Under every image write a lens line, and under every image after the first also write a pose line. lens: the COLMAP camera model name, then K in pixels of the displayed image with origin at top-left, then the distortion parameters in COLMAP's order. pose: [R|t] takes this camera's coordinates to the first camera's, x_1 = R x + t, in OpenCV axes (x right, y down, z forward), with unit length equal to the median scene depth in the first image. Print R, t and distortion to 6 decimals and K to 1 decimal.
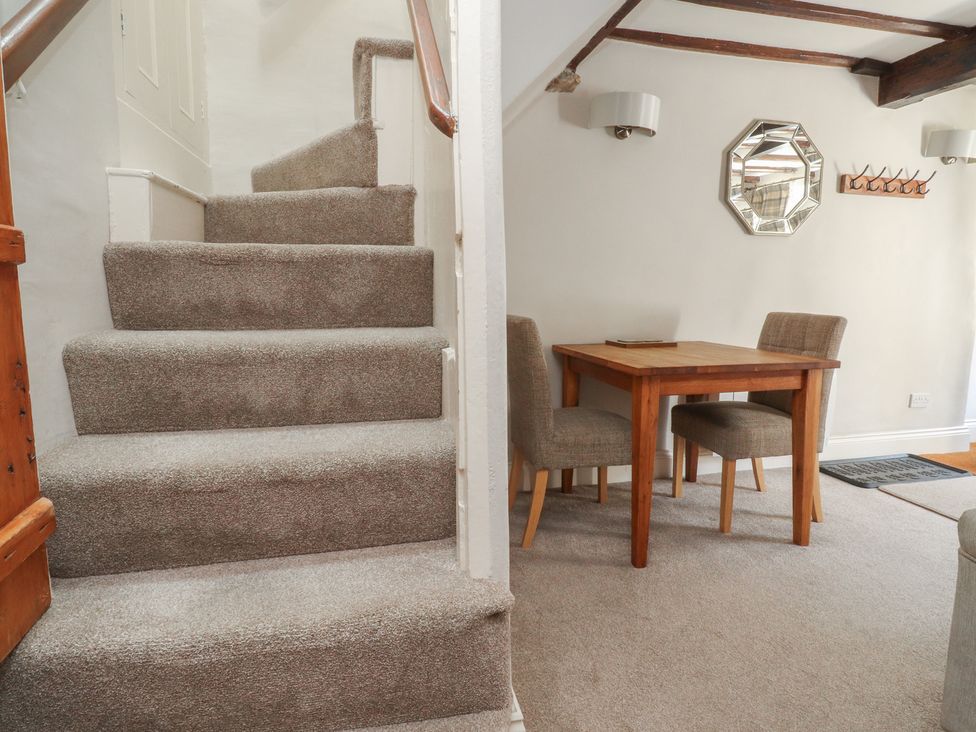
lens RADIAL K [[516.4, 0, 486.0], [0, 516.4, 359.6], [0, 0, 1]] dist [-0.001259, -0.015435]
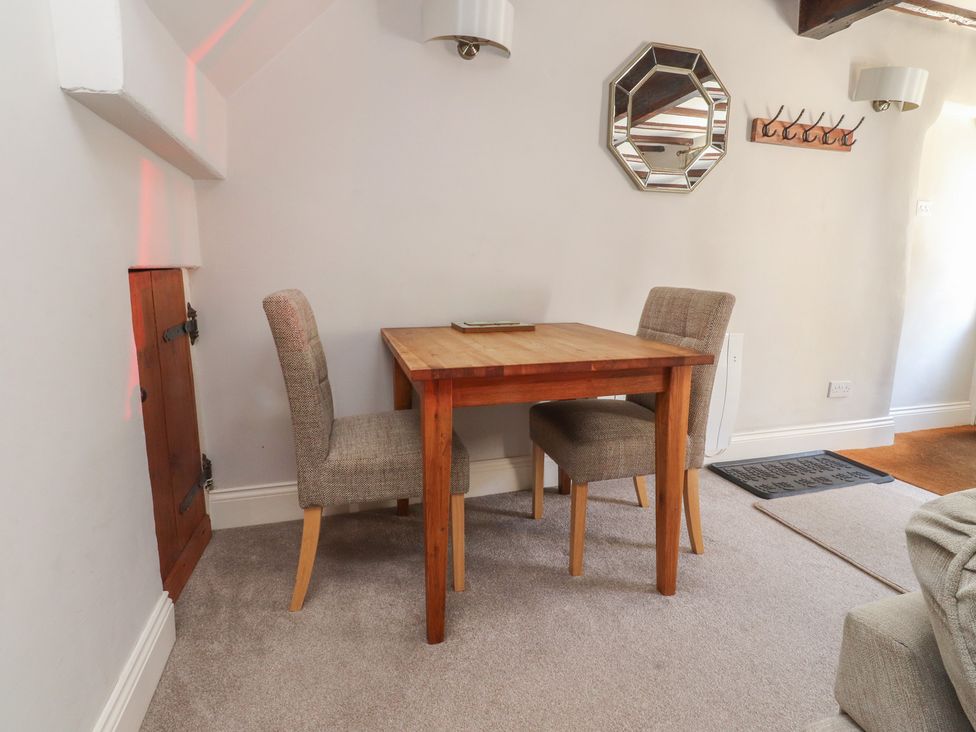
lens RADIAL K [[516.4, 0, 484.8], [0, 516.4, 358.8], [0, 0, 1]] dist [-0.001259, -0.015435]
pose [[0.997684, -0.005918, 0.067768, 0.308572], [0.002533, 0.998750, 0.049927, -0.028501], [-0.067979, -0.049640, 0.996451, 0.284230]]
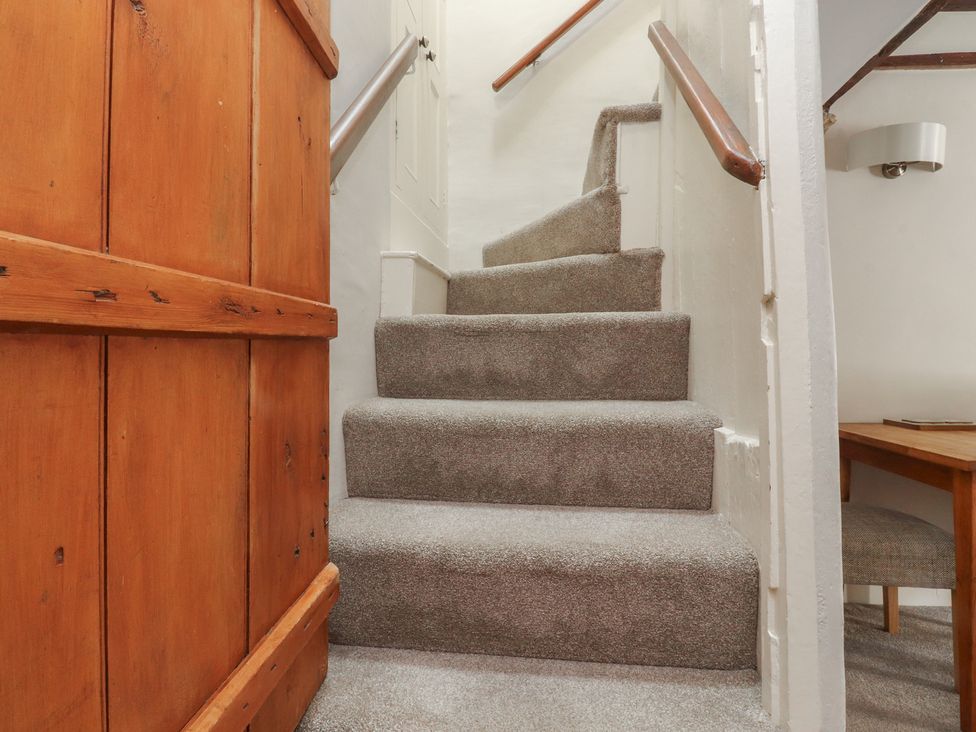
lens RADIAL K [[516.4, 0, 478.5], [0, 516.4, 359.7], [0, 0, 1]] dist [-0.001259, -0.015435]
pose [[0.936379, -0.003541, -0.350972, -0.101019], [-0.041105, 0.991962, -0.119675, -0.010346], [0.348574, 0.126488, 0.928707, 0.039990]]
